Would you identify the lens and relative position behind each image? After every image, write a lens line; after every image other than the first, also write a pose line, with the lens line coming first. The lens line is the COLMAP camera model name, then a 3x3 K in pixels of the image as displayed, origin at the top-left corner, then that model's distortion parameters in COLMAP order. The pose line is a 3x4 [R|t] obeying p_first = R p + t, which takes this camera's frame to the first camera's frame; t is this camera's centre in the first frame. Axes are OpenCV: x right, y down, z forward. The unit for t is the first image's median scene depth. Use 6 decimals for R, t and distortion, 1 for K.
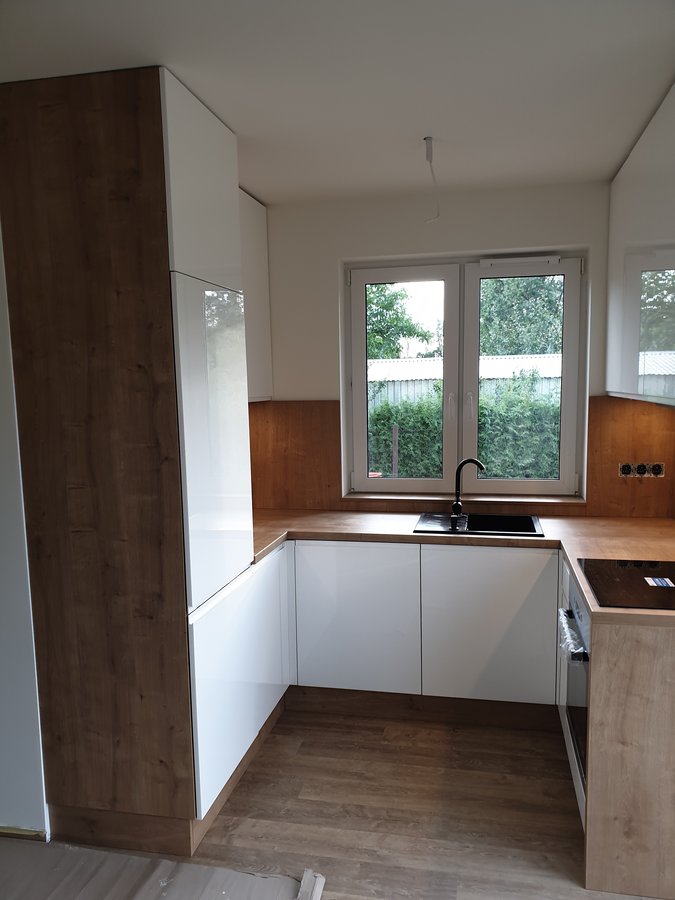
lens RADIAL K [[699.7, 0, 335.6], [0, 699.7, 473.6], [0, 0, 1]] dist [0.005718, 0.040391]
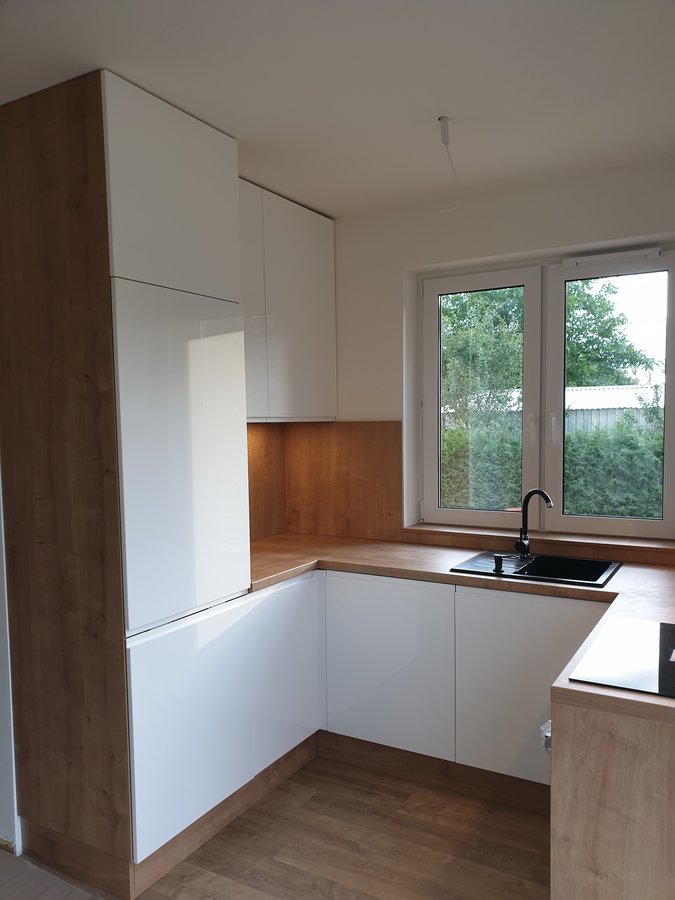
lens RADIAL K [[699.7, 0, 335.6], [0, 699.7, 473.6], [0, 0, 1]] dist [0.005718, 0.040391]
pose [[0.952138, 0.029109, -0.304280, 0.252833], [-0.043115, 0.998292, -0.039413, 0.004335], [0.302613, 0.050646, 0.951767, 0.132177]]
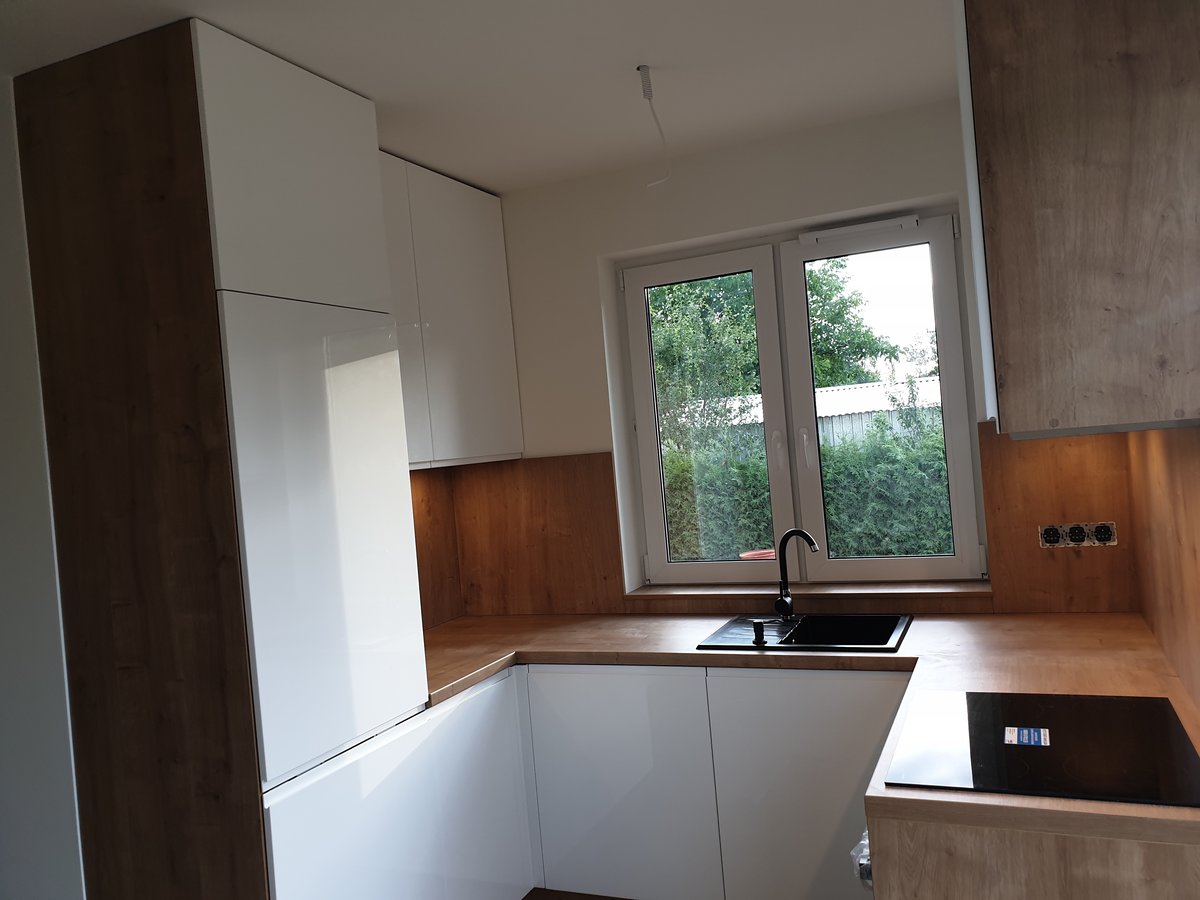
lens RADIAL K [[933.0, 0, 610.8], [0, 933.0, 451.7], [0, 0, 1]] dist [0.005718, 0.040391]
pose [[0.979694, -0.064181, -0.189946, 0.223697], [0.043474, 0.992842, -0.111244, -0.004793], [0.195726, 0.100727, 0.975472, 0.126543]]
